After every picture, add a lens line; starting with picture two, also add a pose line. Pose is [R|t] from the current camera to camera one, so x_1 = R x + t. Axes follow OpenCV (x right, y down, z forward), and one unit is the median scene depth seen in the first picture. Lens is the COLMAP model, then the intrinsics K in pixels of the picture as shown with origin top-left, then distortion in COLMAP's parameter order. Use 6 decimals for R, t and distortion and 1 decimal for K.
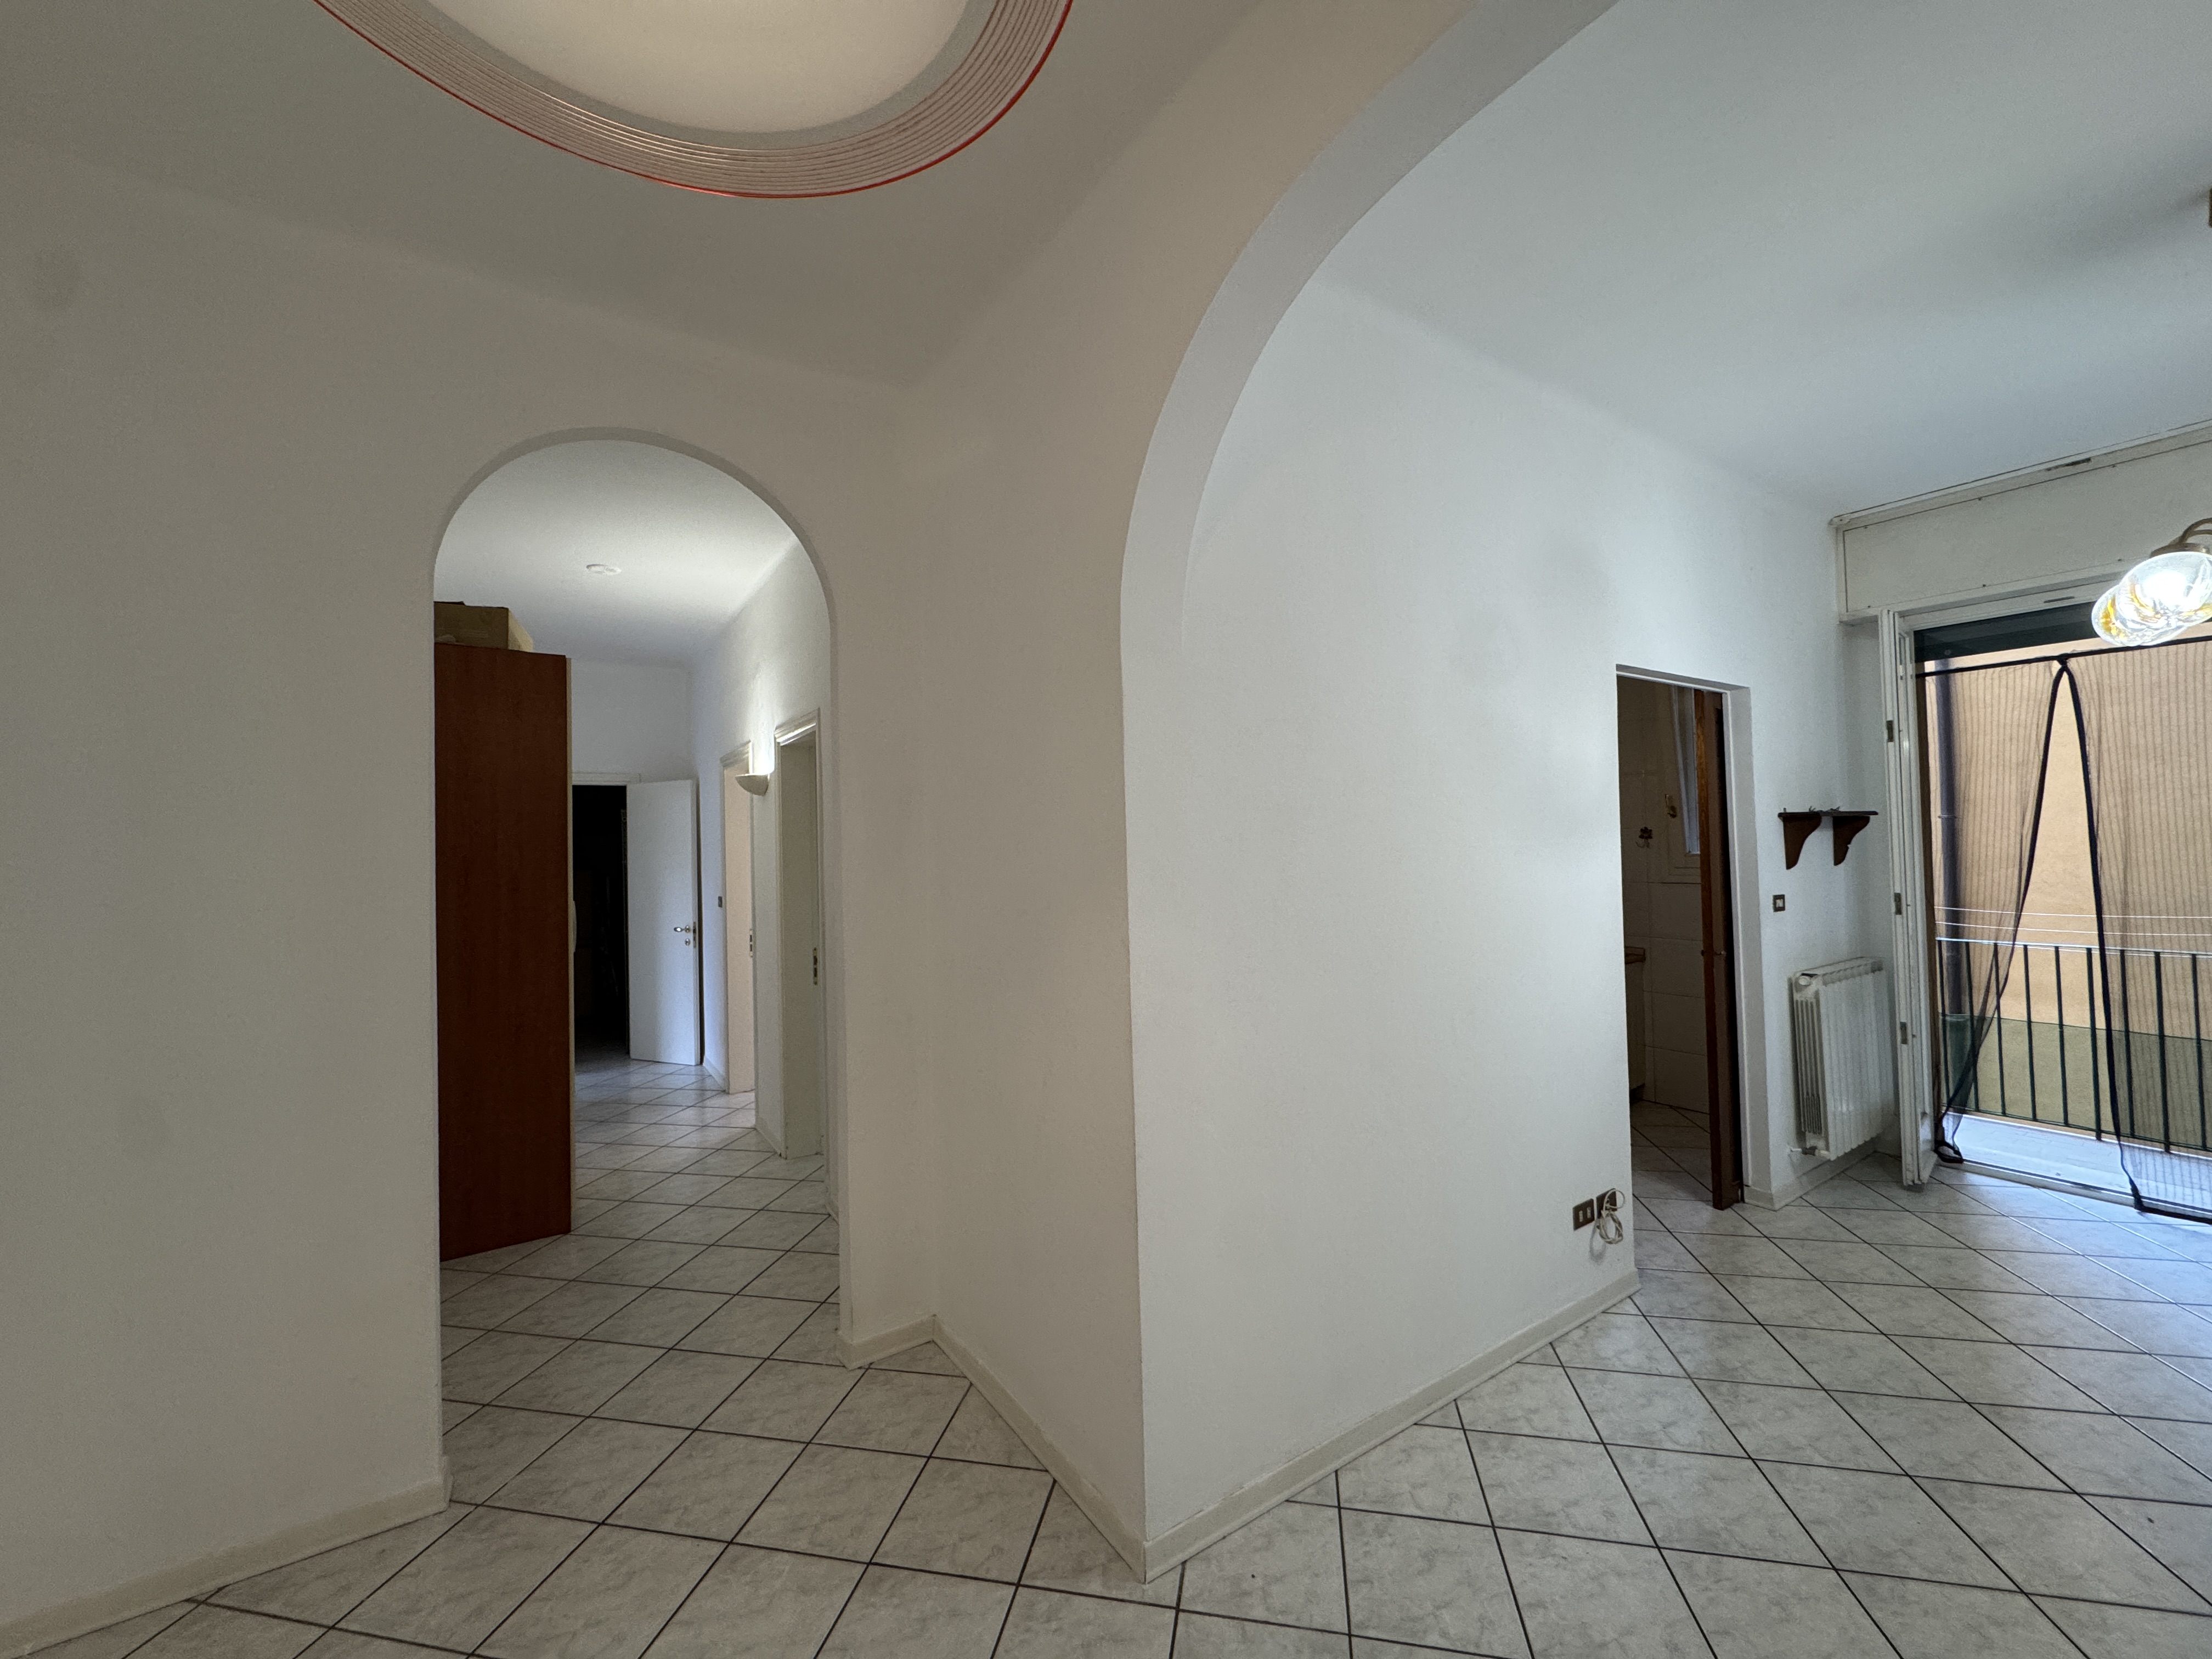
lens RADIAL K [[885.4, 0, 1106.0], [0, 885.4, 829.5], [0, 0, 1]] dist [-0.002559, -0.000448]
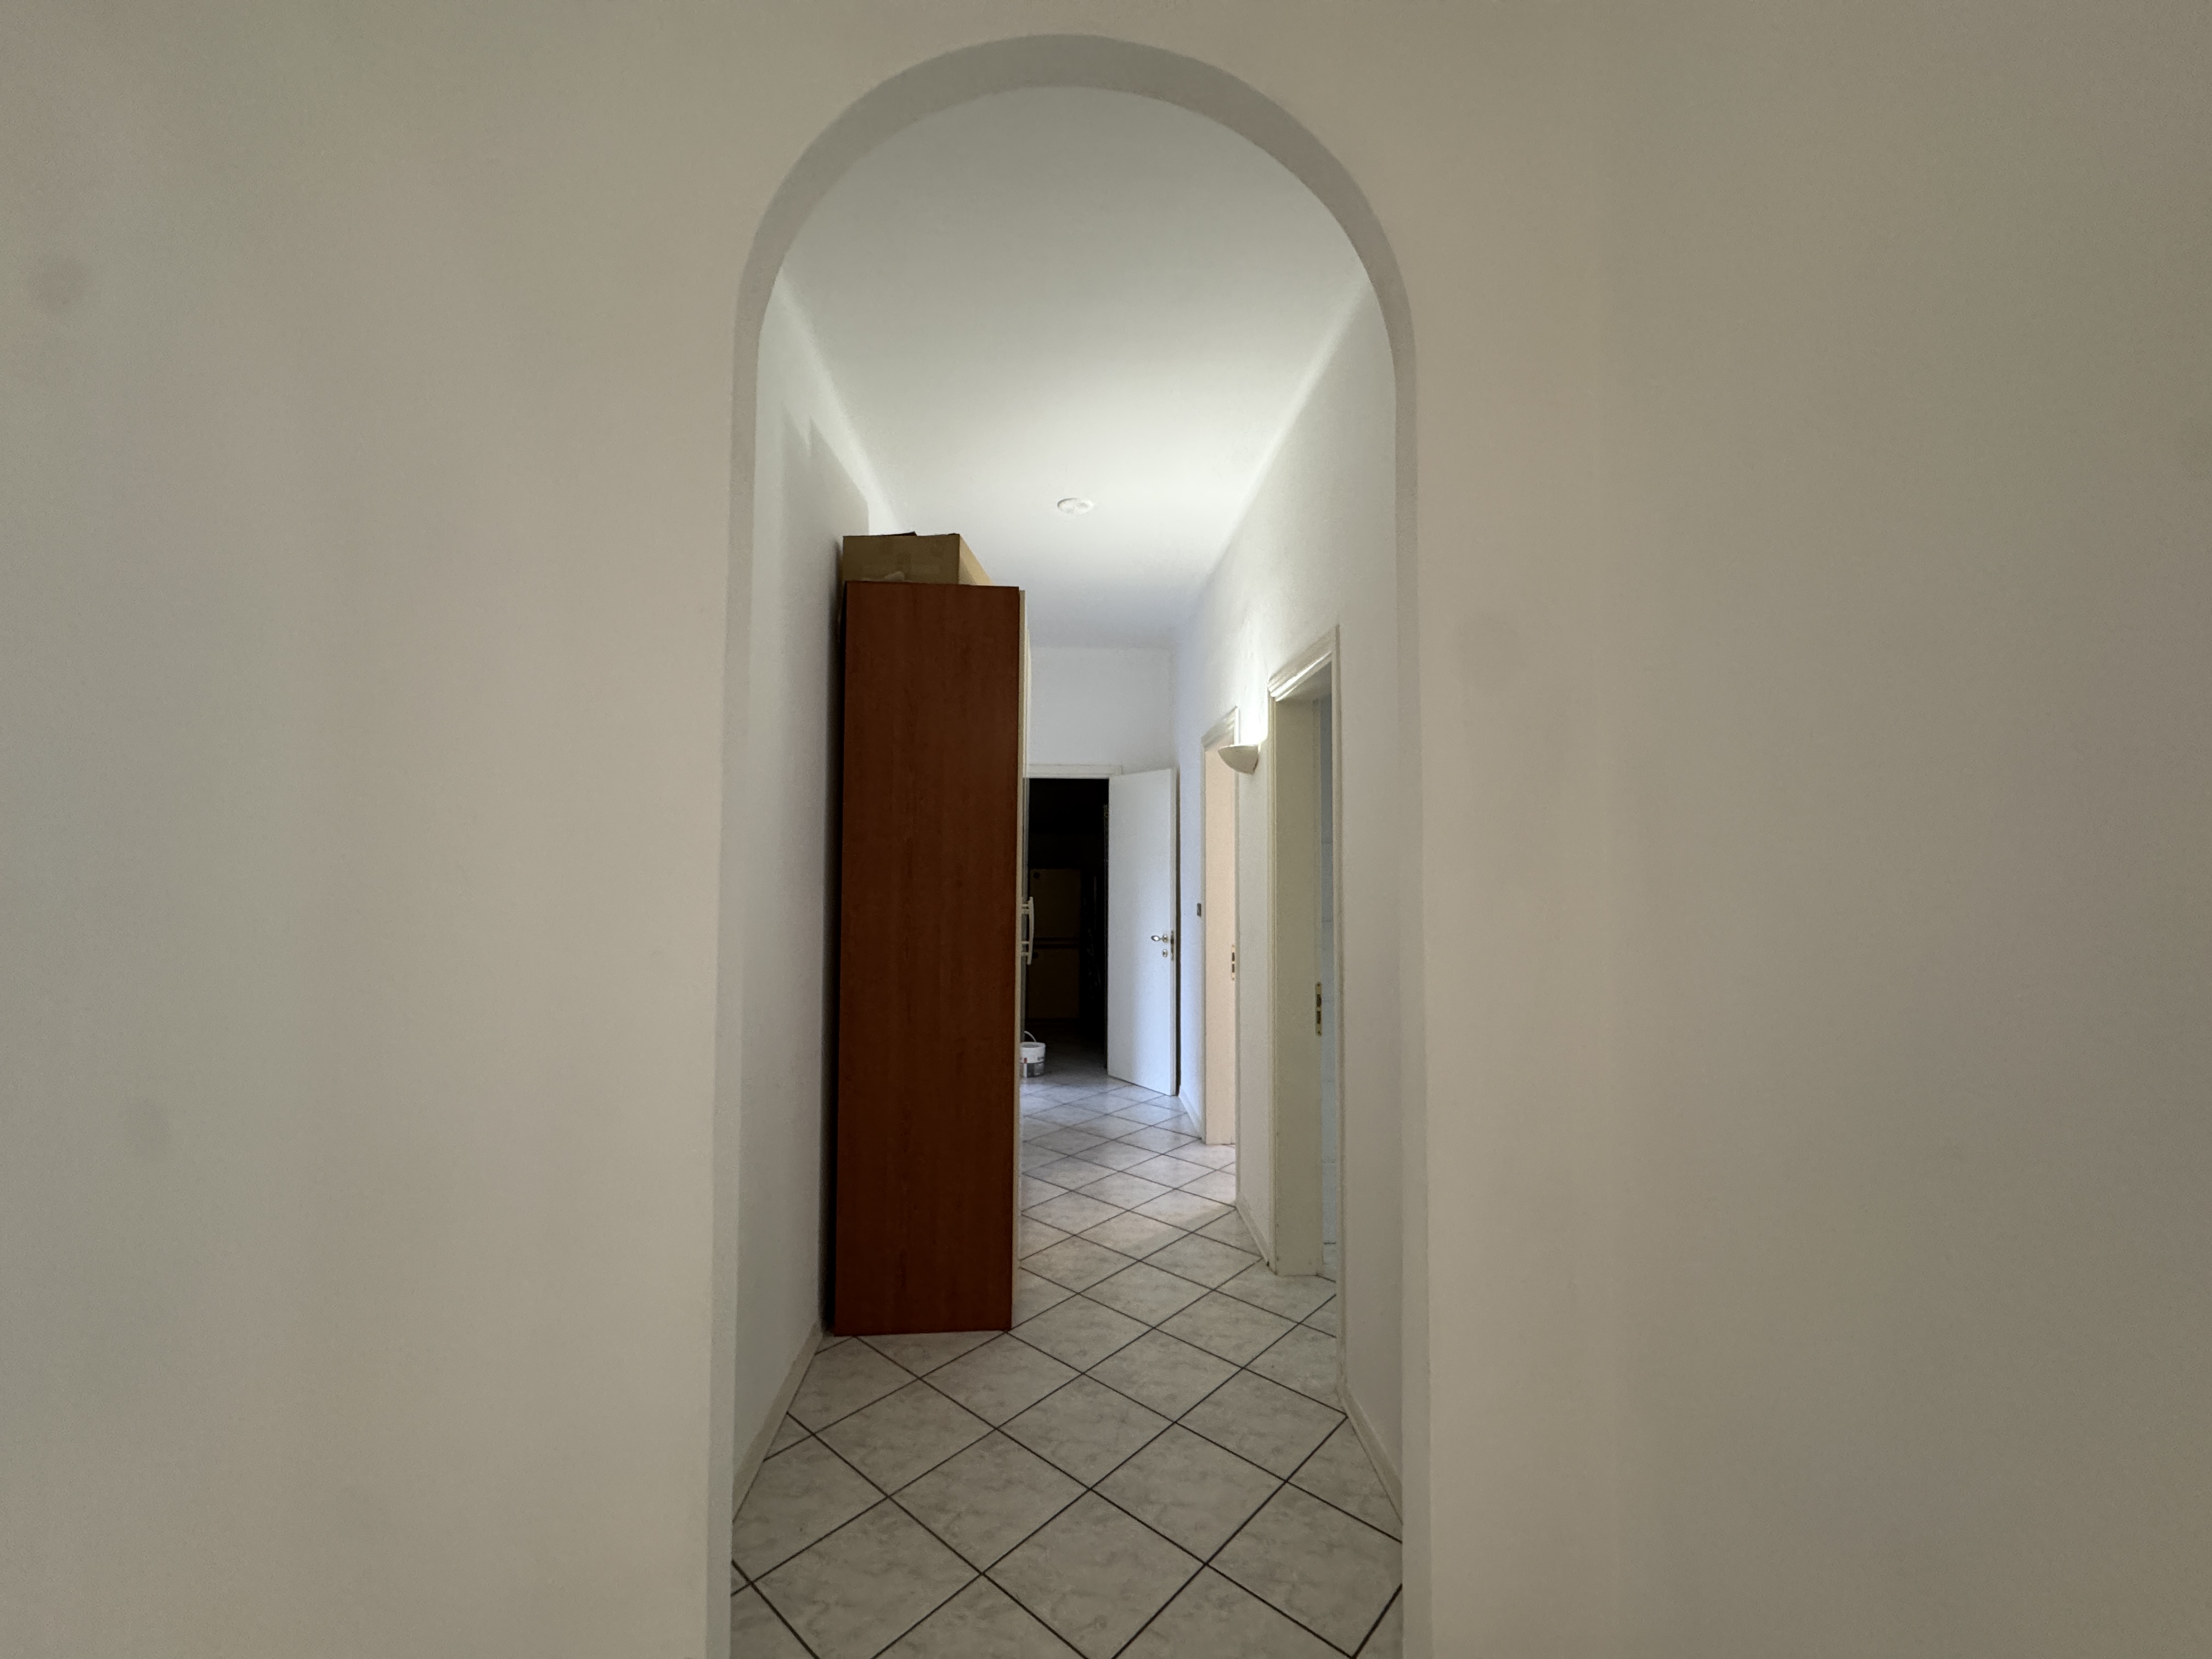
lens RADIAL K [[877.5, 0, 1106.6], [0, 877.5, 827.2], [0, 0, 1]] dist [-0.001404, -0.000001]
pose [[0.866232, 0.006960, -0.499594, -0.115028], [-0.015550, 0.999794, -0.013032, 0.018593], [0.499400, 0.019057, 0.866162, 0.276780]]
